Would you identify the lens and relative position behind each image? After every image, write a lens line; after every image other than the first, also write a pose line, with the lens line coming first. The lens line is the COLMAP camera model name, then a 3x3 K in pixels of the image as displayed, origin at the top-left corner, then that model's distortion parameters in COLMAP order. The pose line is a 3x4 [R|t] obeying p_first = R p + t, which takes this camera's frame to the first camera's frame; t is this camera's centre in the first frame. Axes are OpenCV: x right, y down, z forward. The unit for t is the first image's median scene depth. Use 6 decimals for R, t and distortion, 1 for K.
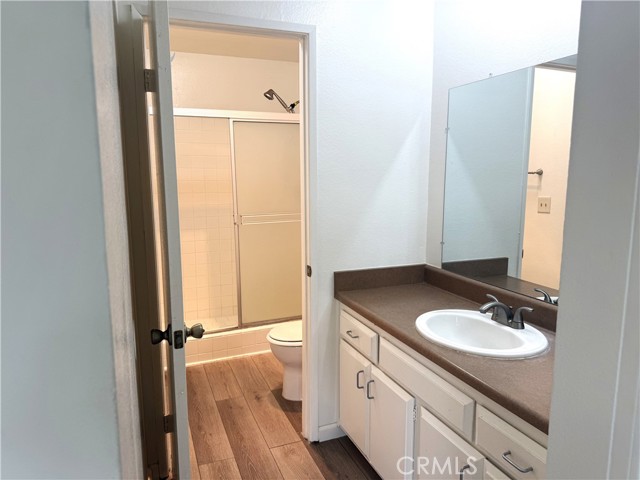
lens RADIAL K [[450.2, 0, 319.6], [0, 450.2, 242.2], [0, 0, 1]] dist [0.127264, -0.201830]
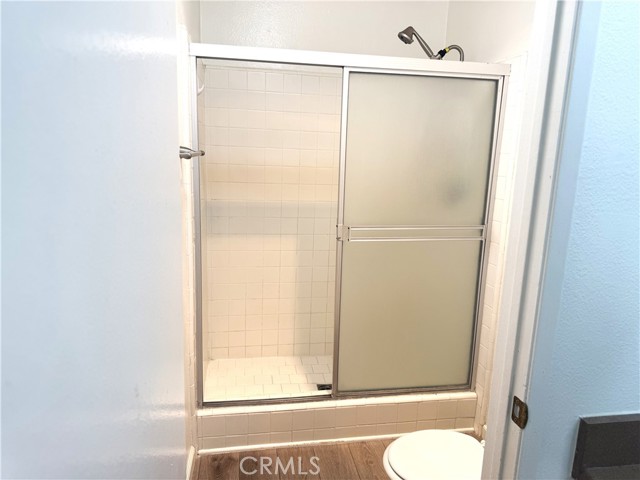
lens RADIAL K [[450.2, 0, 319.6], [0, 450.2, 242.2], [0, 0, 1]] dist [0.127264, -0.201830]
pose [[0.975738, 0.079651, -0.203939, -0.080998], [-0.071744, 0.996367, 0.045887, -0.060780], [0.206853, -0.030143, 0.977908, 0.364968]]
